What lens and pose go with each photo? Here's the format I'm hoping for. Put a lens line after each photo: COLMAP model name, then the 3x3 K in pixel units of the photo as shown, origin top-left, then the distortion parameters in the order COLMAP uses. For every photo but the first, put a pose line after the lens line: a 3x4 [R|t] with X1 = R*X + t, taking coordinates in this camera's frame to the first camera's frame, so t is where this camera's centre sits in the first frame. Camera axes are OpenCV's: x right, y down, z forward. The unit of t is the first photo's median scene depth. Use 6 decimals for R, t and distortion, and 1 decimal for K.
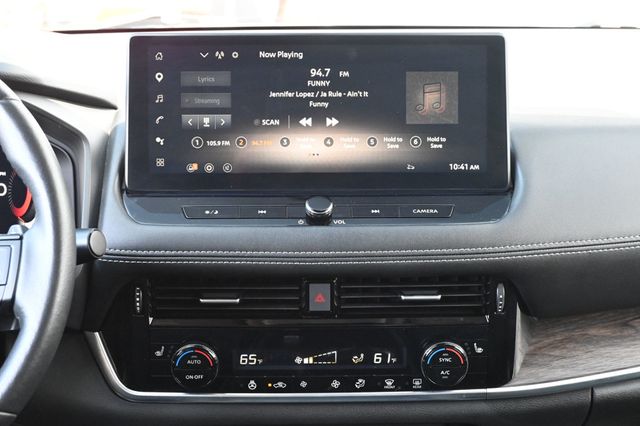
lens RADIAL K [[1221.9, 0, 321.3], [0, 1221.9, 212.5], [0, 0, 1]] dist [0.045025, 0.000000]
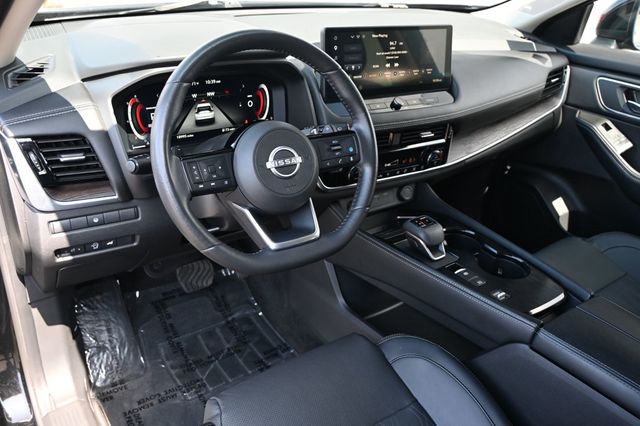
lens RADIAL K [[532.0, 0, 318.3], [0, 532.0, 212.7], [0, 0, 1]] dist [-0.008421, -0.016989]
pose [[0.866667, -0.178858, 0.465723, -0.657280], [0.046053, 0.958220, 0.282299, -0.097495], [-0.496757, -0.223211, 0.838695, 0.145208]]
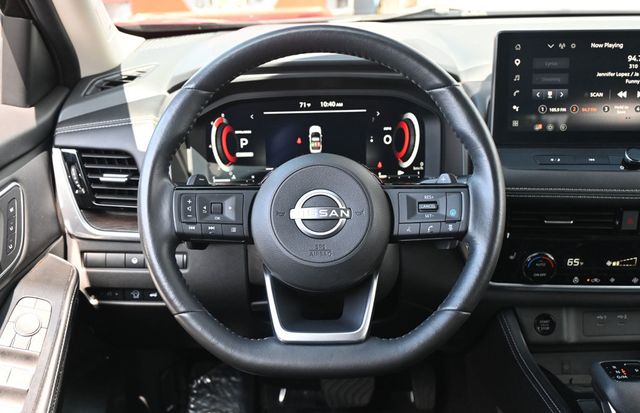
lens RADIAL K [[766.0, 0, 318.9], [0, 766.0, 204.8], [0, 0, 1]] dist [-0.007142, 0.000000]
pose [[0.996599, 0.010987, -0.081665, -0.284371], [-0.001628, 0.993502, 0.113802, -0.047851], [0.082385, -0.113282, 0.990141, 0.097194]]
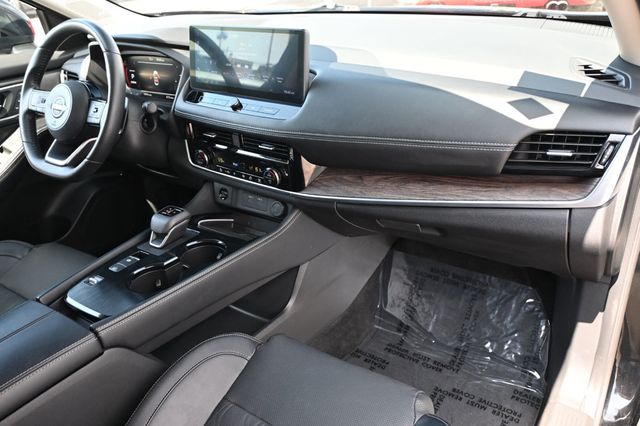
lens RADIAL K [[515.5, 0, 319.8], [0, 515.5, 212.2], [0, 0, 1]] dist [-0.002773, -0.002642]
pose [[0.767632, 0.247416, -0.591208, 0.768994], [-0.081415, 0.952650, 0.292966, -0.109059], [0.635699, -0.176757, 0.751428, 0.301245]]
